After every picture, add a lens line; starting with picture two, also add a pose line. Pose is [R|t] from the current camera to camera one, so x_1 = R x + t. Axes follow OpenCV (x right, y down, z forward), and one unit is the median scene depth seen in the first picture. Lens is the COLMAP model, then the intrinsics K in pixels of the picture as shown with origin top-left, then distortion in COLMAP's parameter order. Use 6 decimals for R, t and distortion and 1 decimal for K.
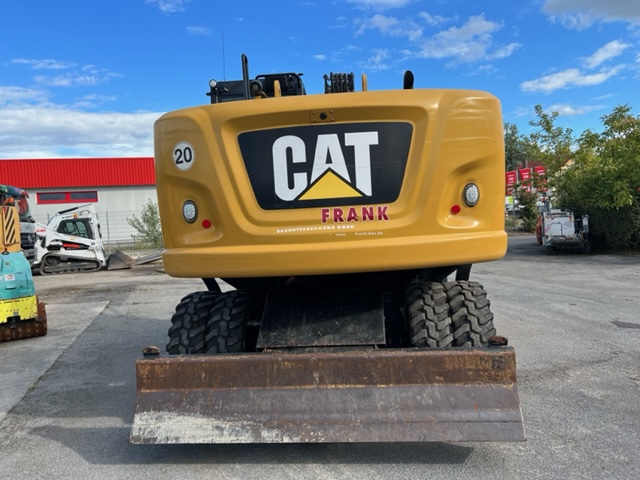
lens RADIAL K [[490.1, 0, 320.0], [0, 490.1, 240.0], [0, 0, 1]] dist [0.003172, -0.000228]
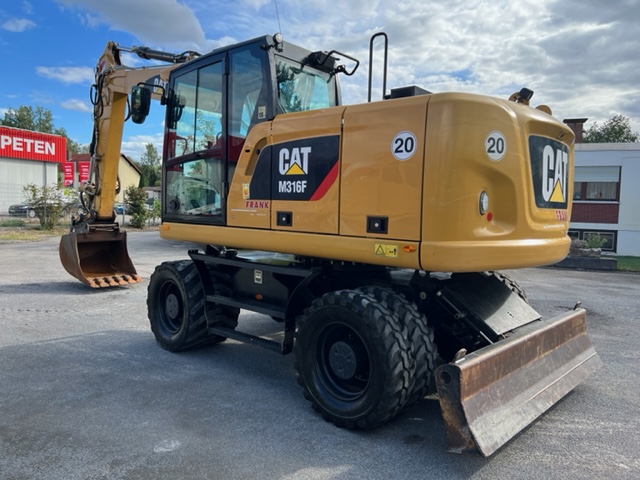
lens RADIAL K [[485.1, 0, 320.0], [0, 485.1, 240.0], [0, 0, 1]] dist [0.002656, 0.004033]
pose [[0.592626, 0.019429, 0.805243, -1.079291], [-0.028441, 0.999590, -0.003186, 0.010096], [-0.804976, -0.021014, 0.592936, 0.580035]]
